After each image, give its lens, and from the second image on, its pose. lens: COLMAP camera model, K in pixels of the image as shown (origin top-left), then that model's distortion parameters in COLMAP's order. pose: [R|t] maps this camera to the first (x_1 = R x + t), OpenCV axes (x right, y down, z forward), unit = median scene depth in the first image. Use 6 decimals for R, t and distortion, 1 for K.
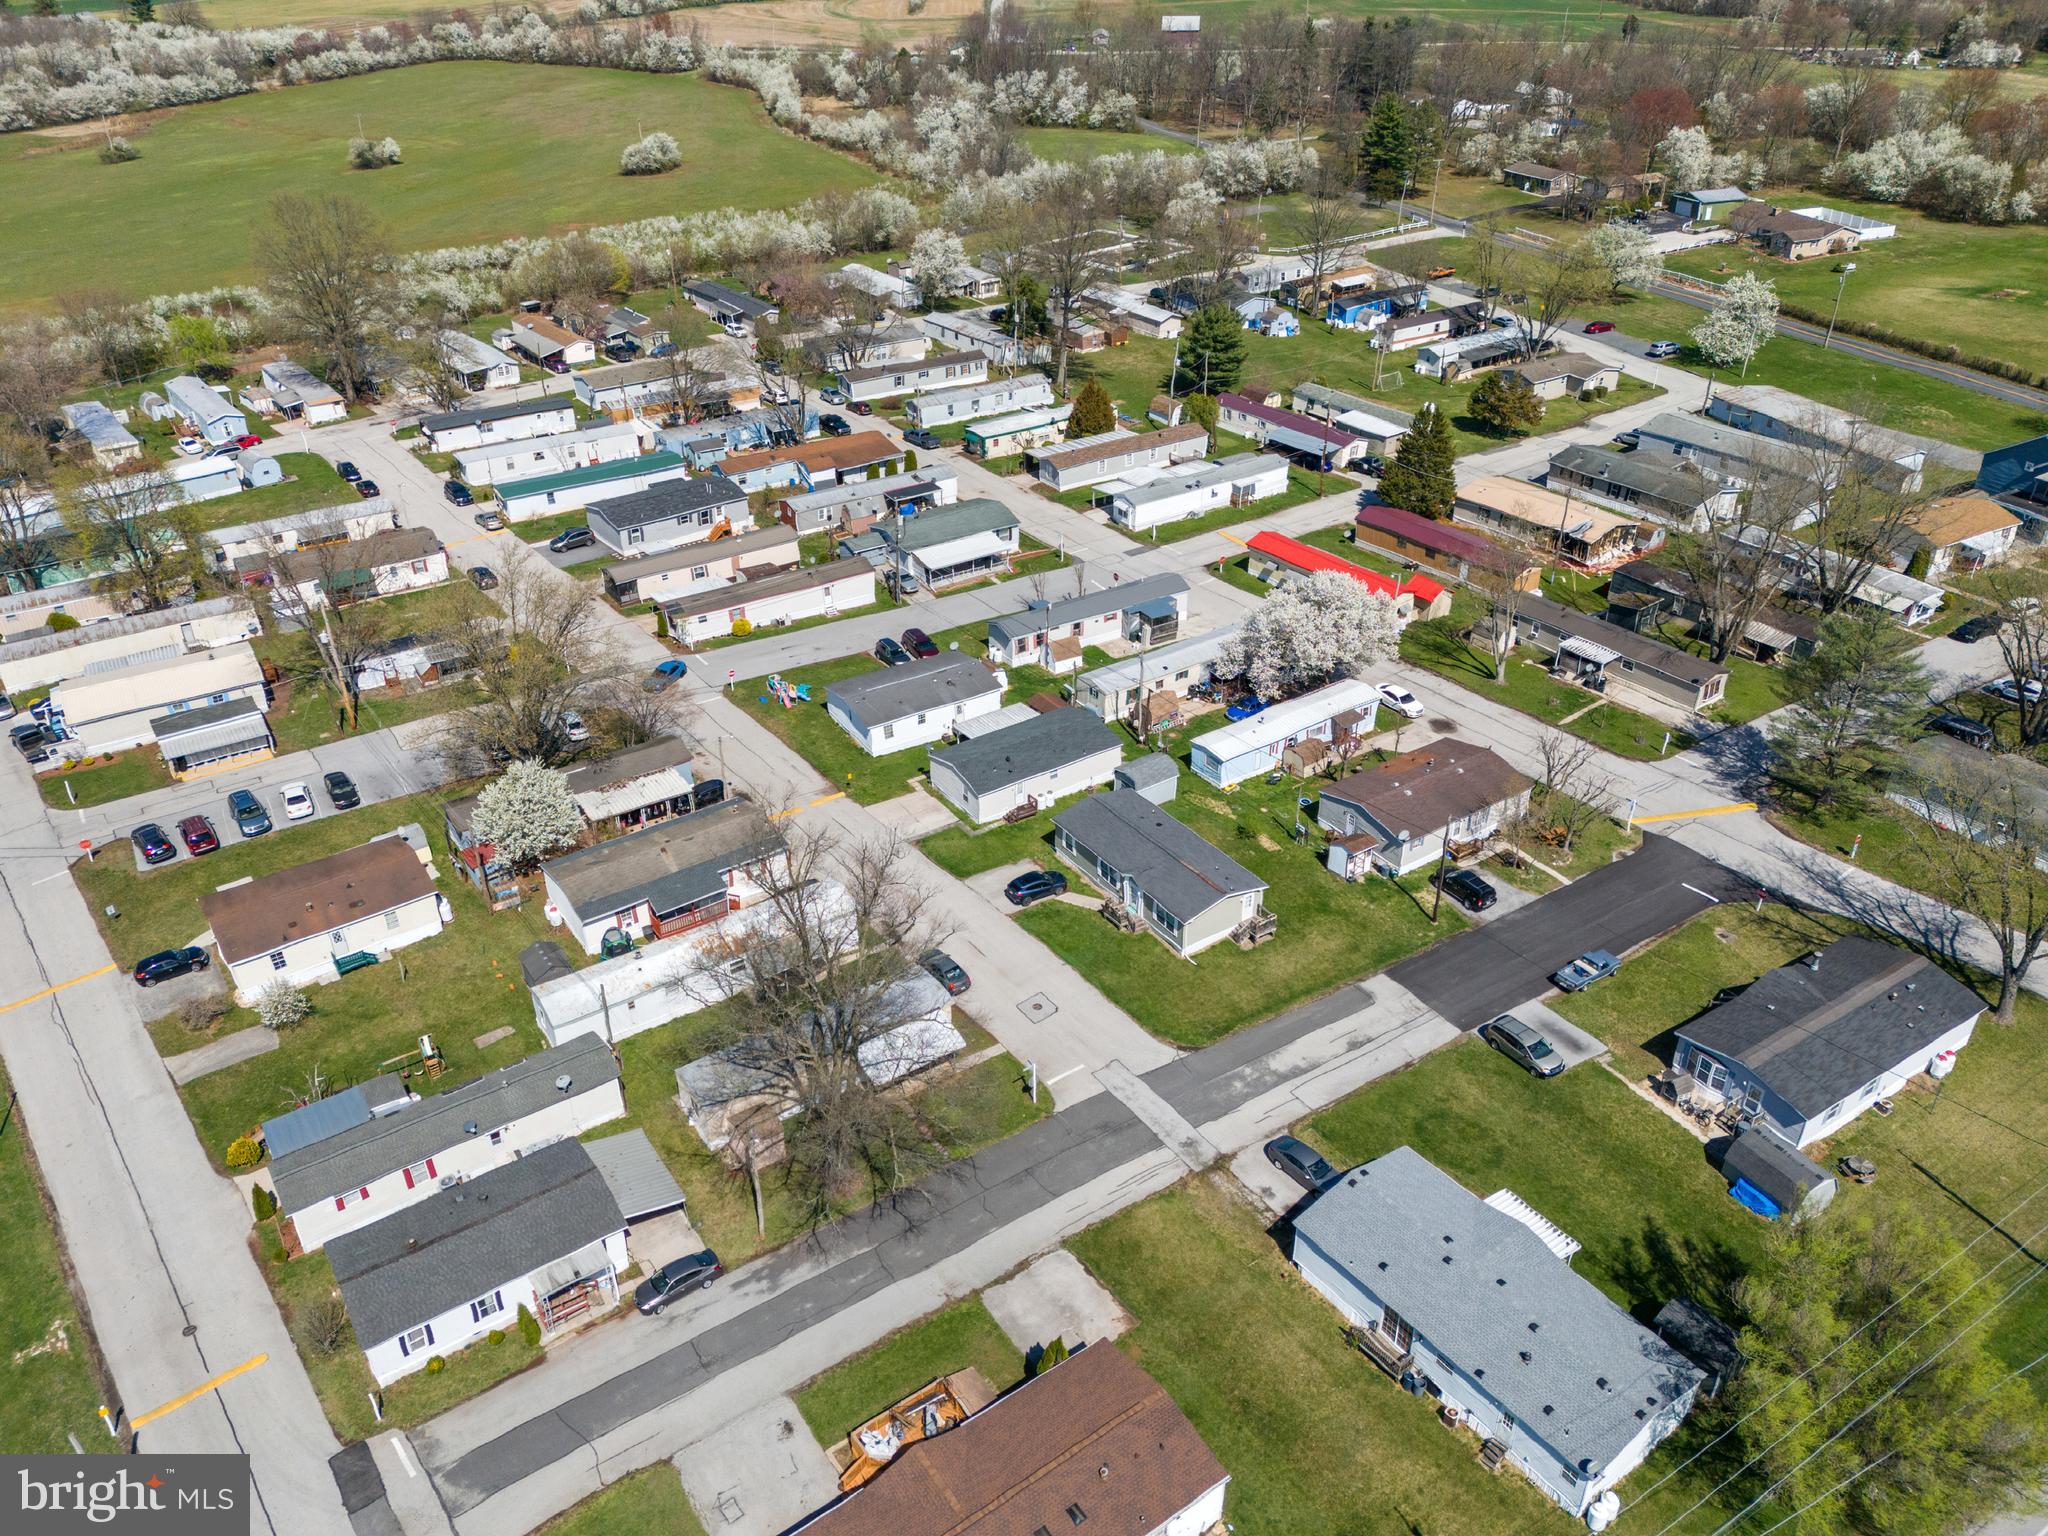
lens RADIAL K [[1488.9, 0, 1033.6], [0, 1488.9, 763.2], [0, 0, 1]] dist [0.058876, -0.043900]
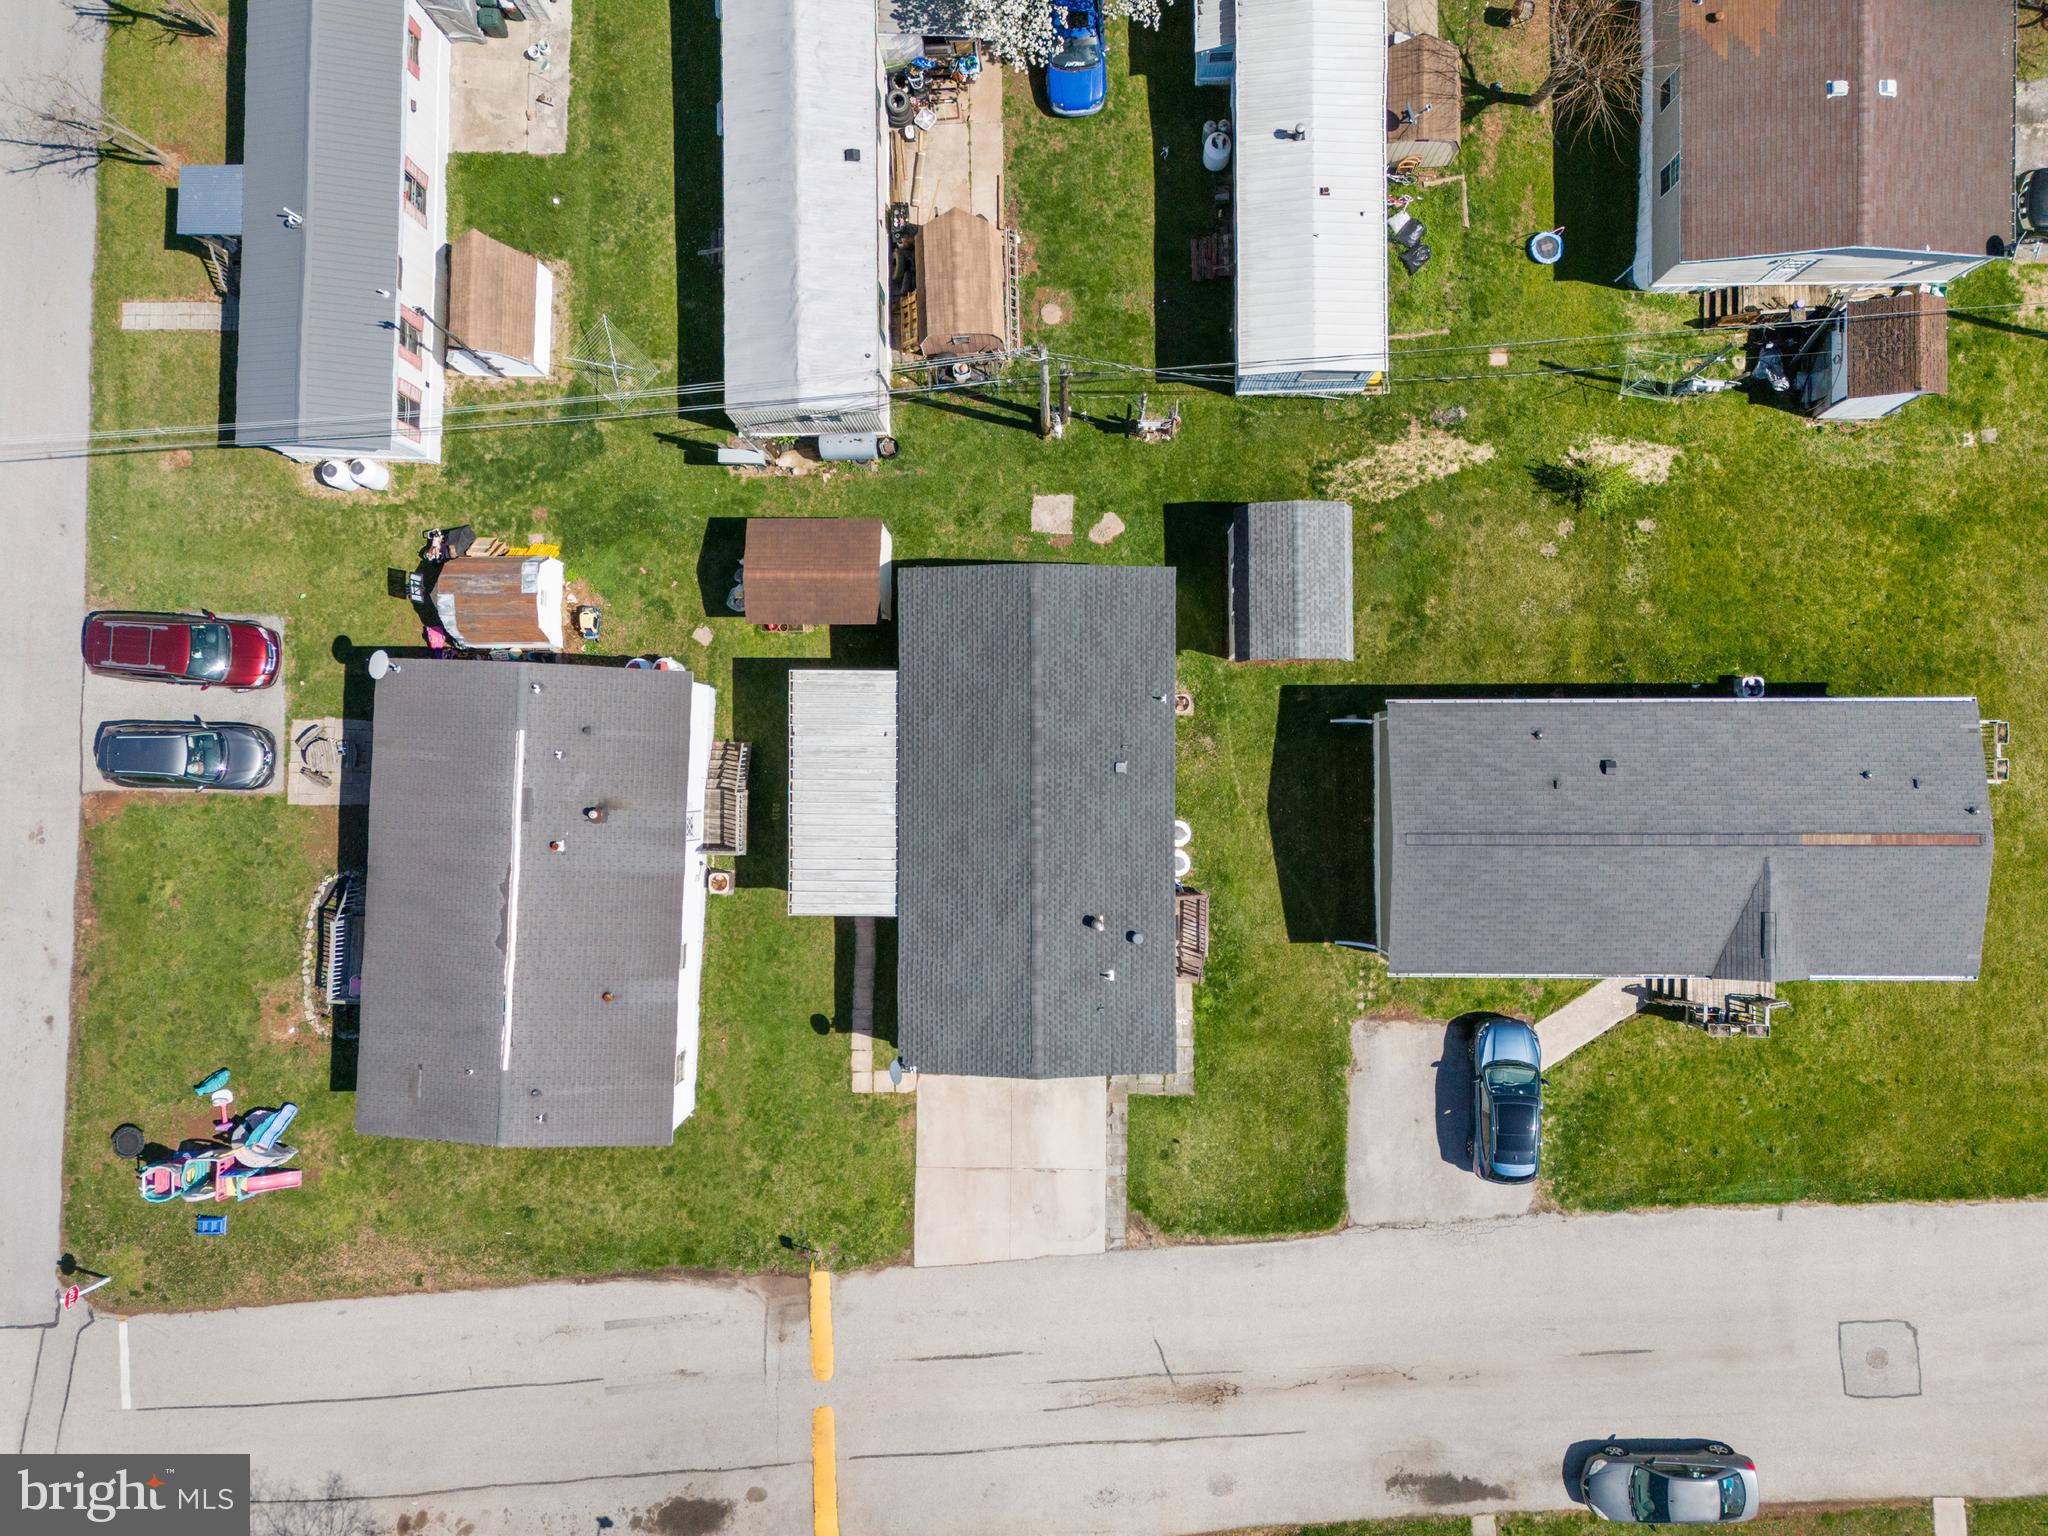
lens RADIAL K [[1488.9, 0, 1023.3], [0, 1488.9, 754.3], [0, 0, 1]] dist [0.058876, -0.043900]
pose [[0.565118, -0.825008, 0.001803, 0.004035], [0.439654, 0.303004, 0.845514, -0.254546], [-0.698102, -0.477023, 0.533951, 0.689361]]
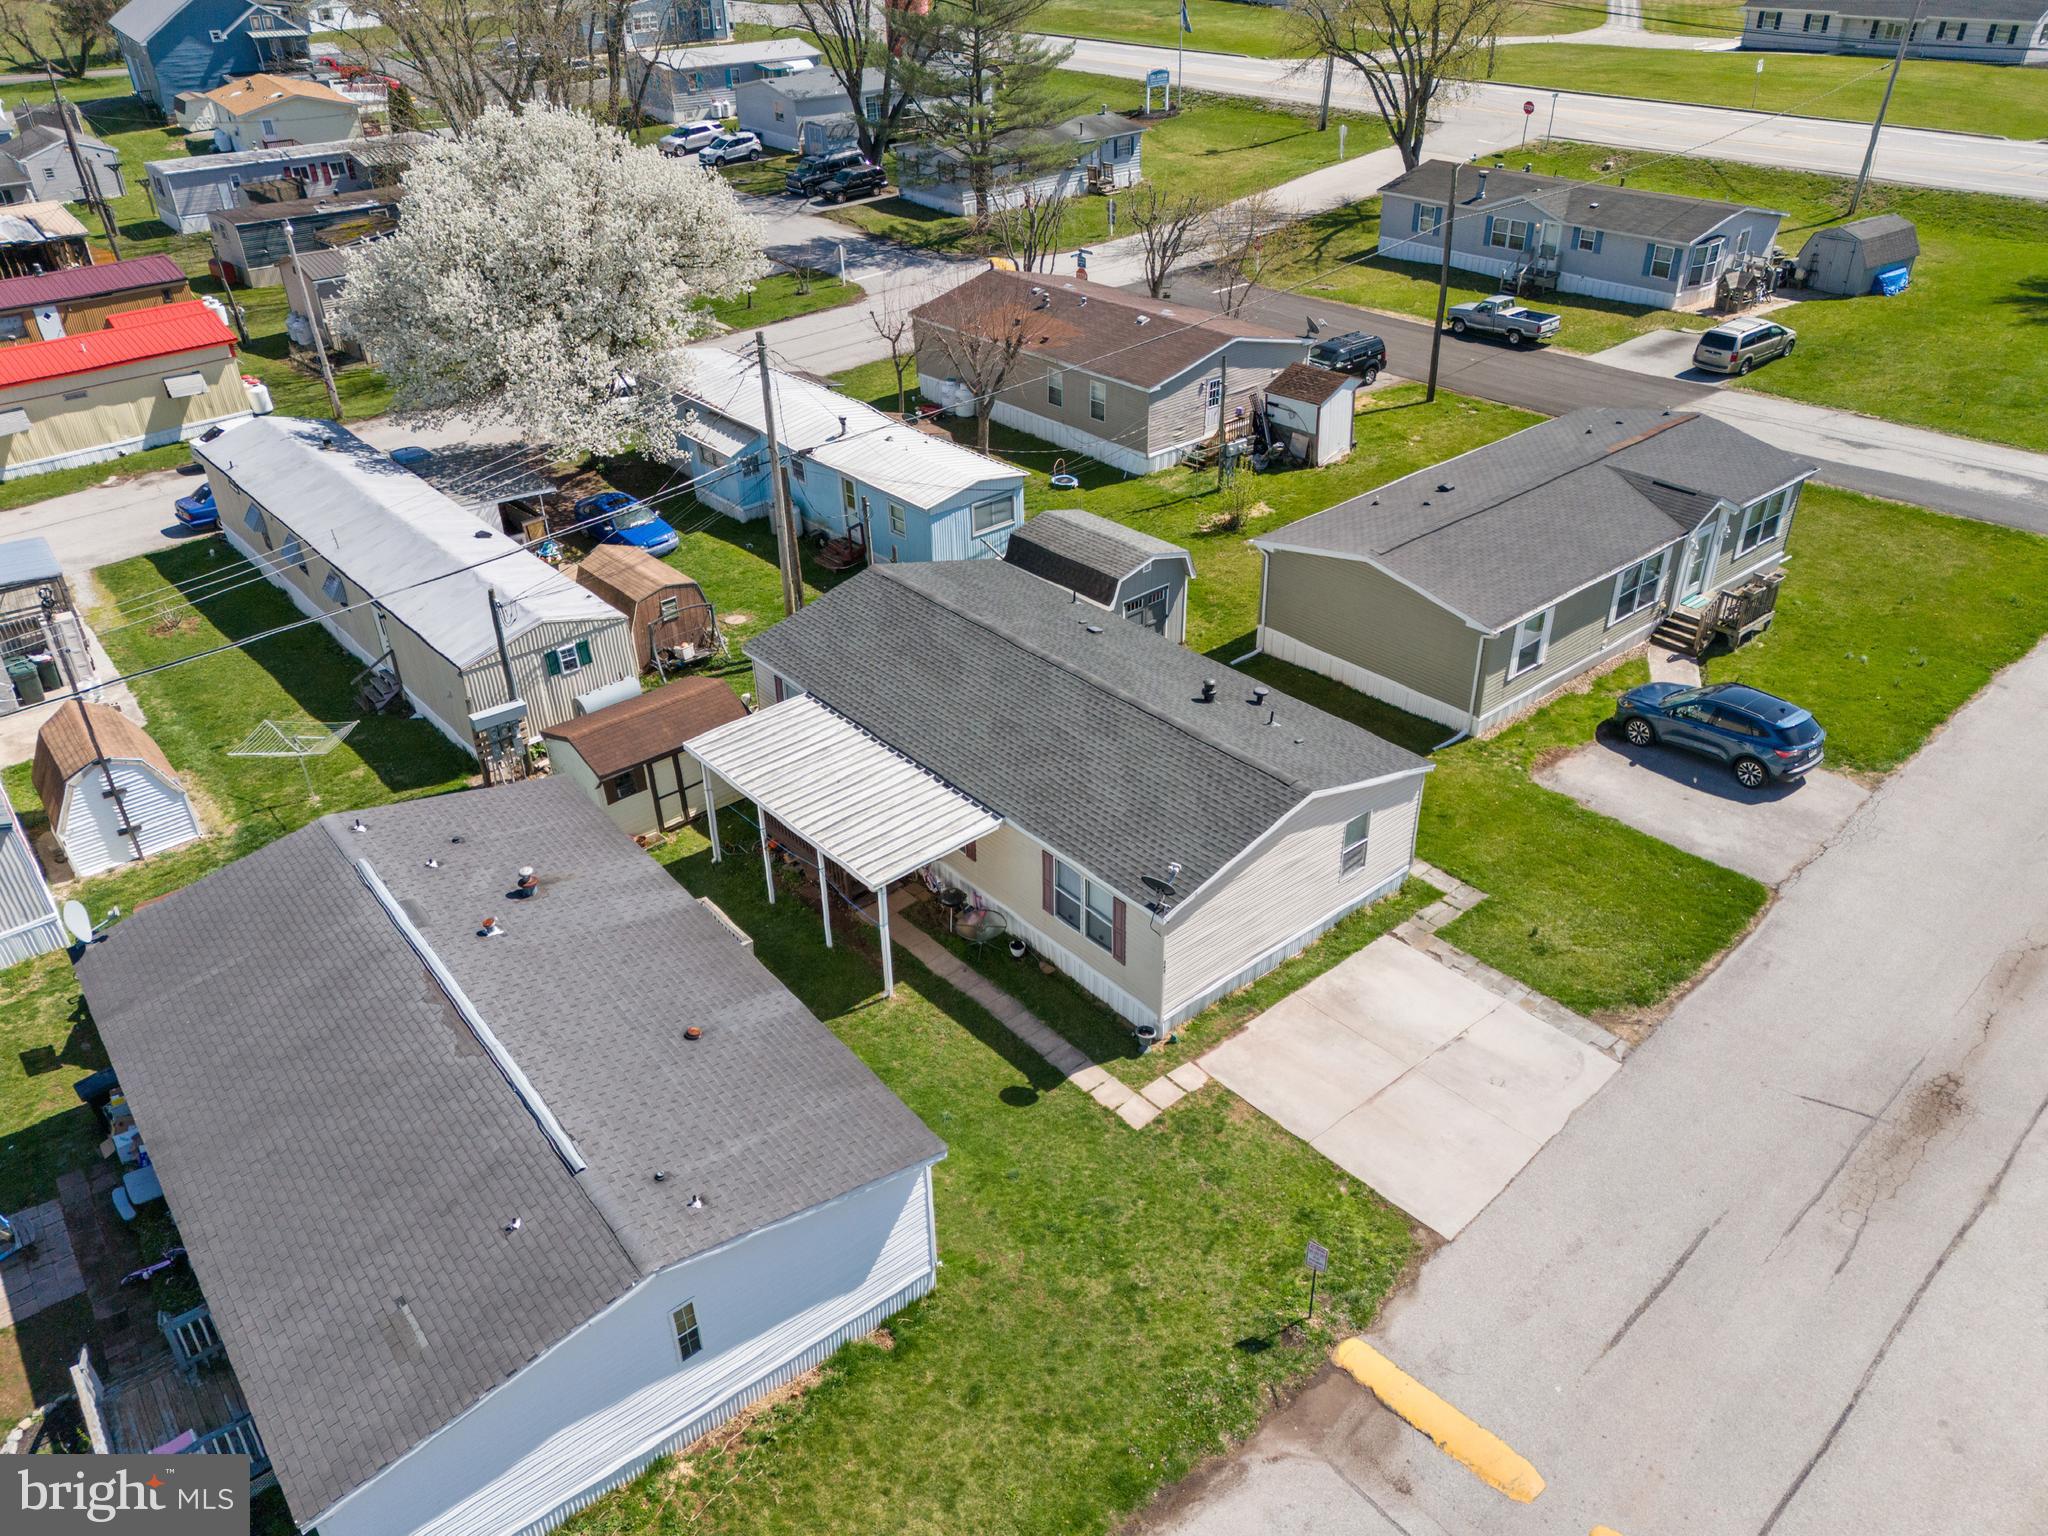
lens RADIAL K [[1488.9, 0, 1030.0], [0, 1488.9, 771.6], [0, 0, 1]] dist [0.058876, -0.043900]
pose [[-0.105145, -0.514807, 0.850834, -0.200270], [0.526528, 0.696995, 0.486792, -0.112491], [-0.843631, 0.499172, 0.197775, 0.798873]]
